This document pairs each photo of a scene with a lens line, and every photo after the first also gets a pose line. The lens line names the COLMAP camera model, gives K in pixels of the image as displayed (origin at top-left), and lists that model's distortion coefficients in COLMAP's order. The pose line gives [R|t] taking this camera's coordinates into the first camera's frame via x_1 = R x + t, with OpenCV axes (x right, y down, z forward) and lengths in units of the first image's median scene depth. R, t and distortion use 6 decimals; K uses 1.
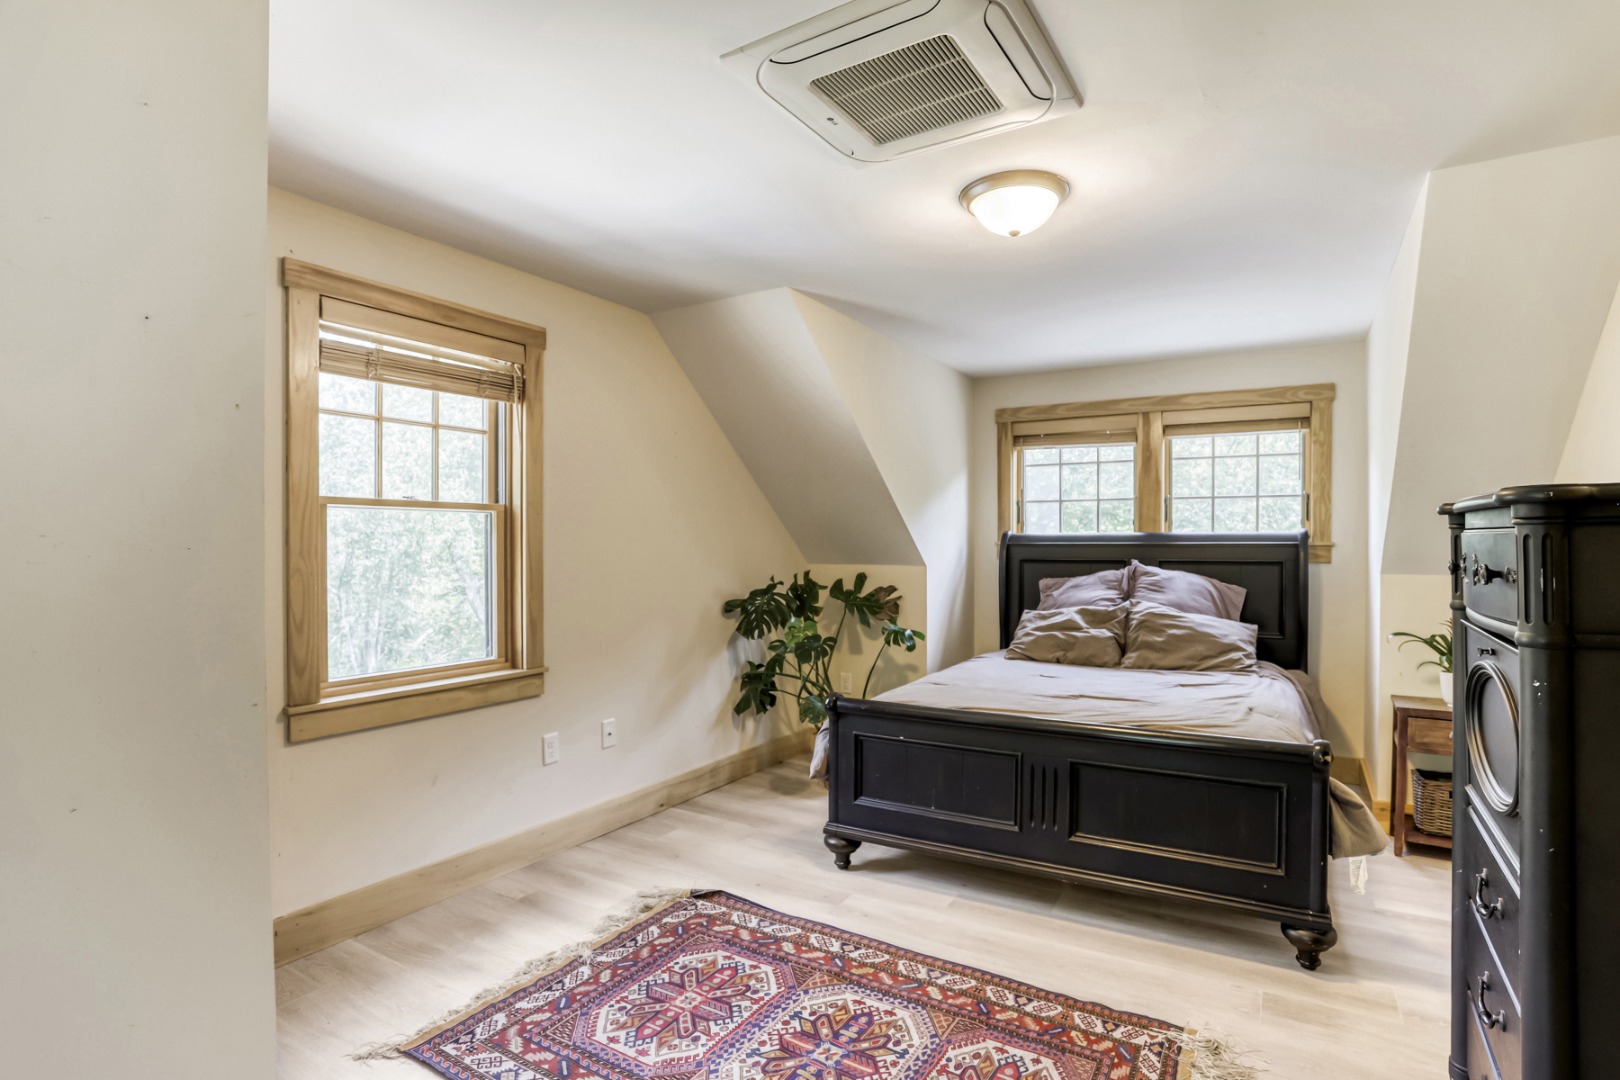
lens RADIAL K [[833.7, 0, 789.0], [0, 833.7, 545.6], [0, 0, 1]] dist [-0.039638, 0.000106]
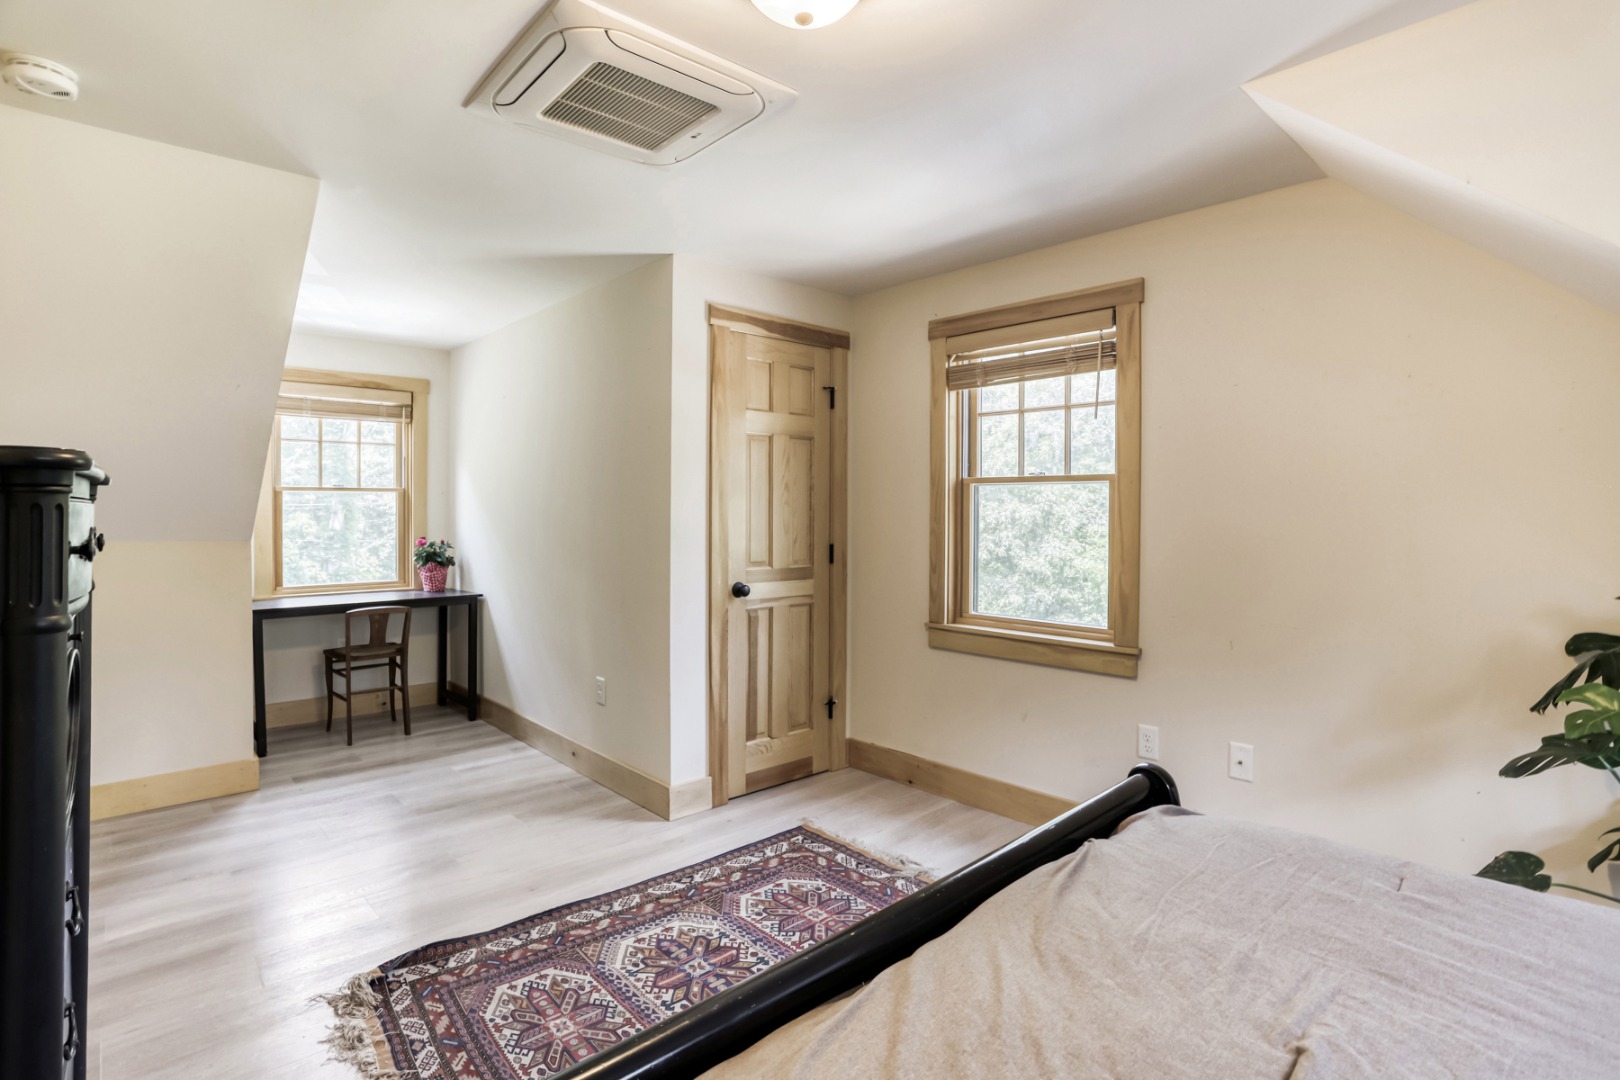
lens RADIAL K [[804.2, 0, 815.6], [0, 804.2, 510.2], [0, 0, 1]] dist [-0.086859, 0.000309]
pose [[-0.268299, -0.004765, -0.963324, 0.893917], [-0.015329, 0.999882, -0.000677, -0.000828], [0.963214, 0.014585, -0.268340, 1.248486]]
